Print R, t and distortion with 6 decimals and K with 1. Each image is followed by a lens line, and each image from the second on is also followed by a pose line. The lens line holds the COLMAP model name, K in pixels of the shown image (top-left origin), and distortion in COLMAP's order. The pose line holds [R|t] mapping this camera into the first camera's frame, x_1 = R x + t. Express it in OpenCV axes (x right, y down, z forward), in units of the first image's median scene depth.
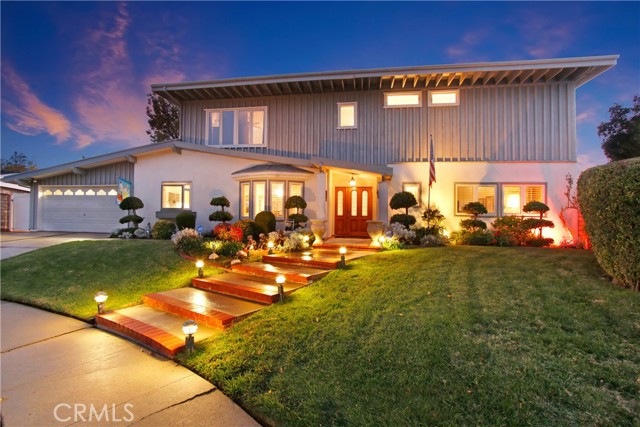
lens RADIAL K [[304.1, 0, 321.7], [0, 304.1, 209.5], [0, 0, 1]] dist [-0.010402, 0.000901]
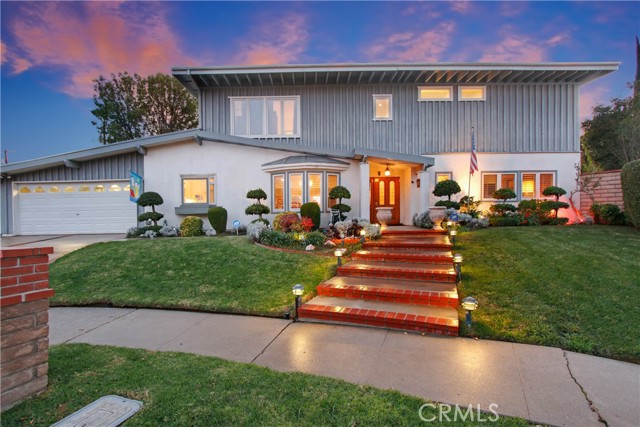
lens RADIAL K [[304.1, 0, 320.6], [0, 304.1, 214.5], [0, 0, 1]] dist [-0.010402, 0.000901]
pose [[0.983358, -0.037088, 0.177853, -0.313594], [0.031360, 0.998898, 0.034911, 0.010214], [-0.178951, -0.028753, 0.983438, 0.016646]]
